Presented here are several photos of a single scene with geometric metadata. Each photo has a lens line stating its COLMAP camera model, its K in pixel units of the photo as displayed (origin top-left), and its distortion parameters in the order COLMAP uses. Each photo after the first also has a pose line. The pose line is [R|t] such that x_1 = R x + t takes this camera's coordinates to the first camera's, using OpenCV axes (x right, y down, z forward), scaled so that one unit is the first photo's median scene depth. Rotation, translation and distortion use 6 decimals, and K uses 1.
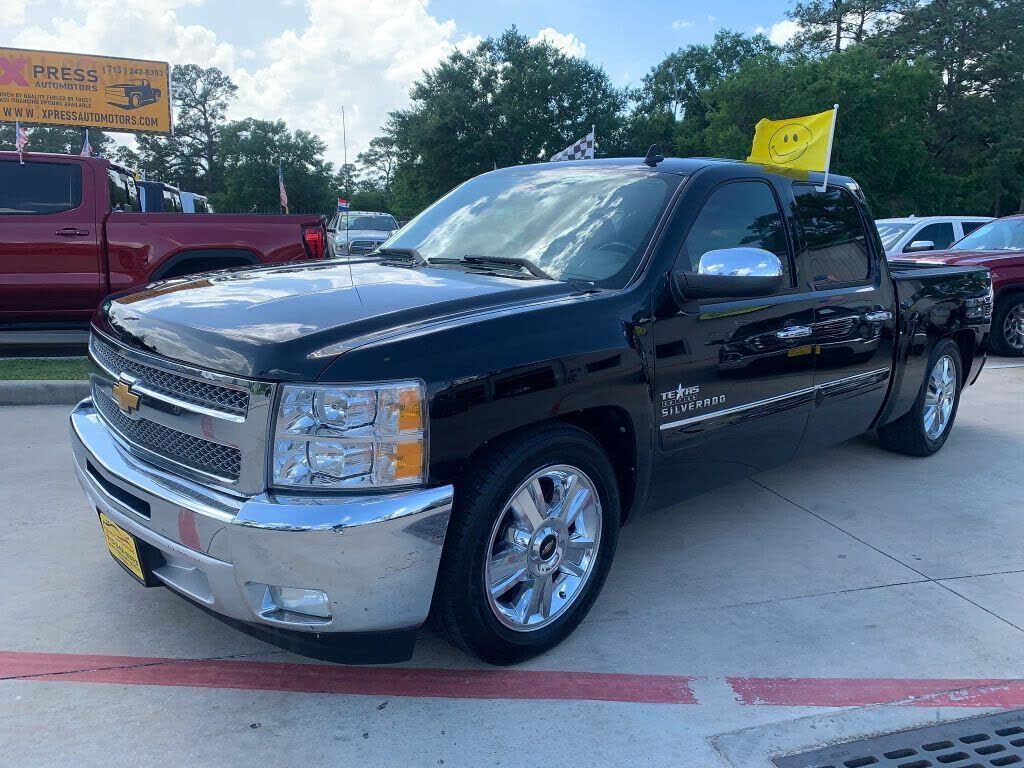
lens RADIAL K [[793.0, 0, 516.6], [0, 793.0, 378.2], [0, 0, 1]] dist [-0.004248, -0.004048]
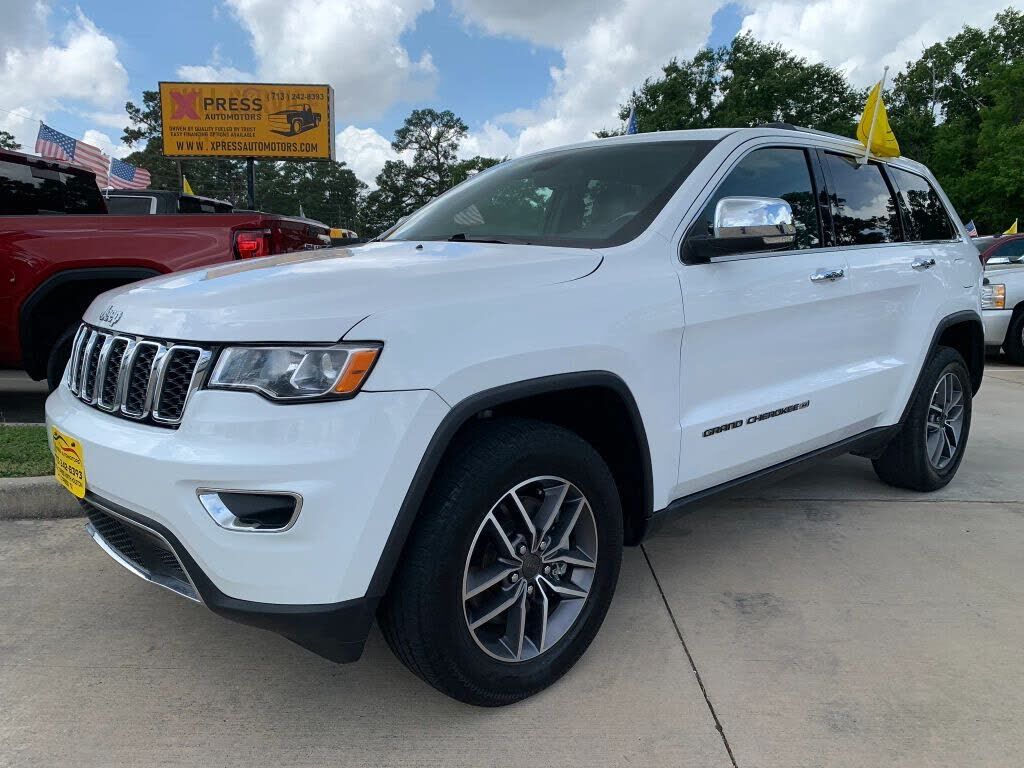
lens RADIAL K [[793.0, 0, 505.5], [0, 793.0, 390.8], [0, 0, 1]] dist [-0.004248, -0.004048]
pose [[0.954619, 0.026667, -0.296635, 0.027448], [-0.034153, 0.999215, -0.020084, -0.009957], [0.295866, 0.029303, 0.954780, 0.083419]]
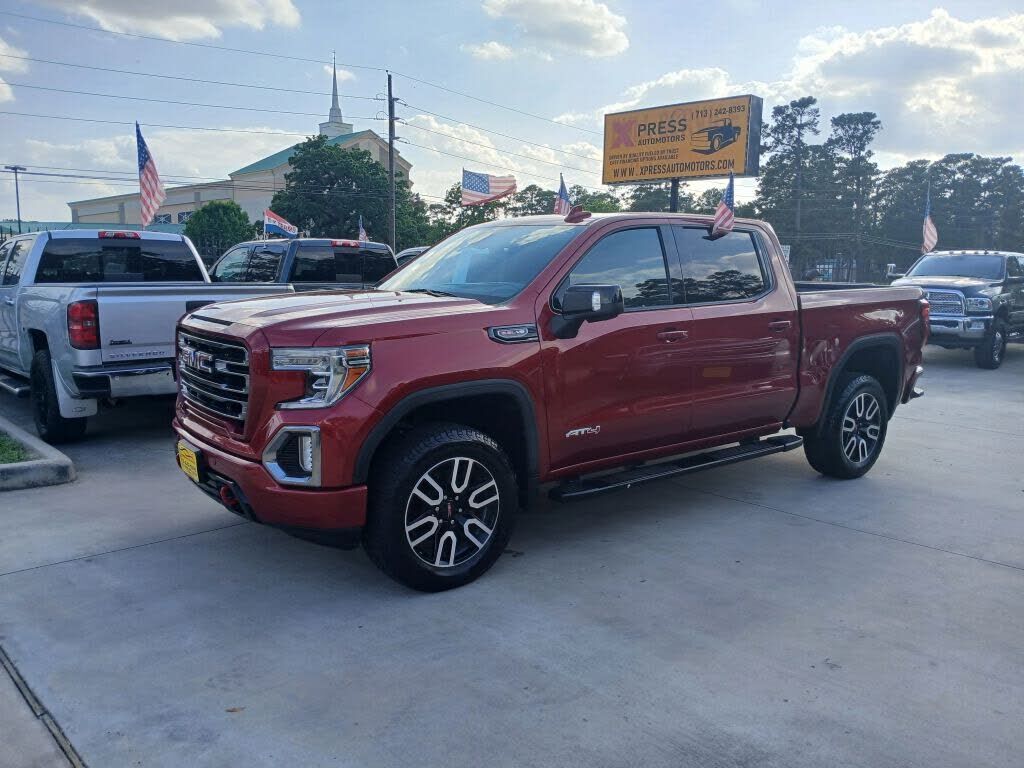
lens RADIAL K [[793.0, 0, 515.8], [0, 793.0, 377.4], [0, 0, 1]] dist [-0.004248, -0.004048]
pose [[0.477653, 0.100620, -0.872768, 0.115342], [-0.153878, 0.987645, 0.029649, -0.039037], [0.864968, 0.120138, 0.487234, 0.196793]]
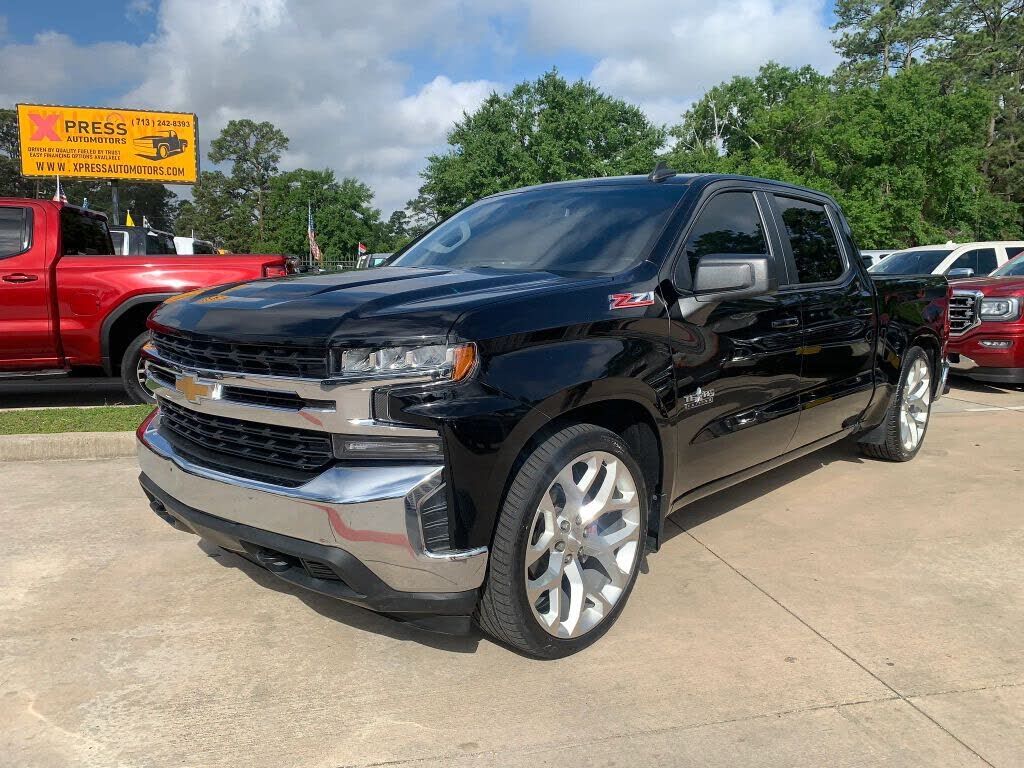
lens RADIAL K [[793.0, 0, 516.7], [0, 793.0, 384.7], [0, 0, 1]] dist [-0.004248, -0.004048]
pose [[0.997664, -0.015565, -0.066516, 0.016406], [0.012653, 0.998952, -0.043989, -0.001260], [0.067131, 0.043045, 0.996815, 0.016830]]
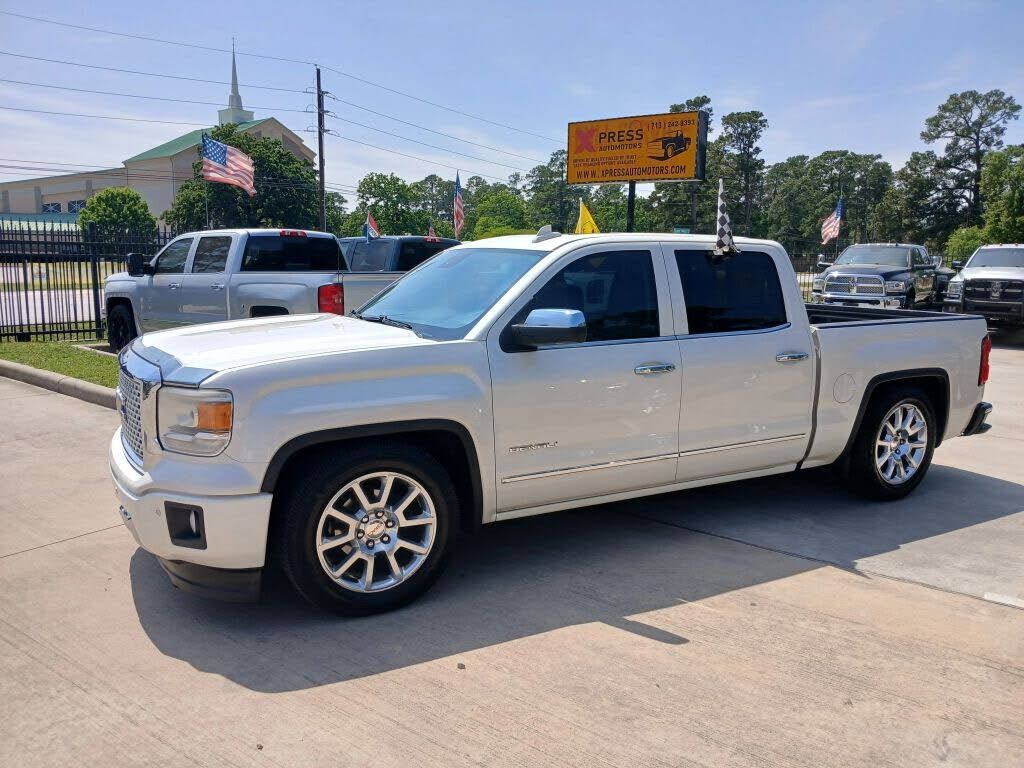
lens RADIAL K [[793.0, 0, 508.8], [0, 793.0, 369.1], [0, 0, 1]] dist [-0.004248, -0.004048]
pose [[0.581759, 0.092863, -0.808043, 0.139962], [-0.138039, 0.990322, 0.014428, -0.024071], [0.801562, 0.103148, 0.588947, 0.116915]]
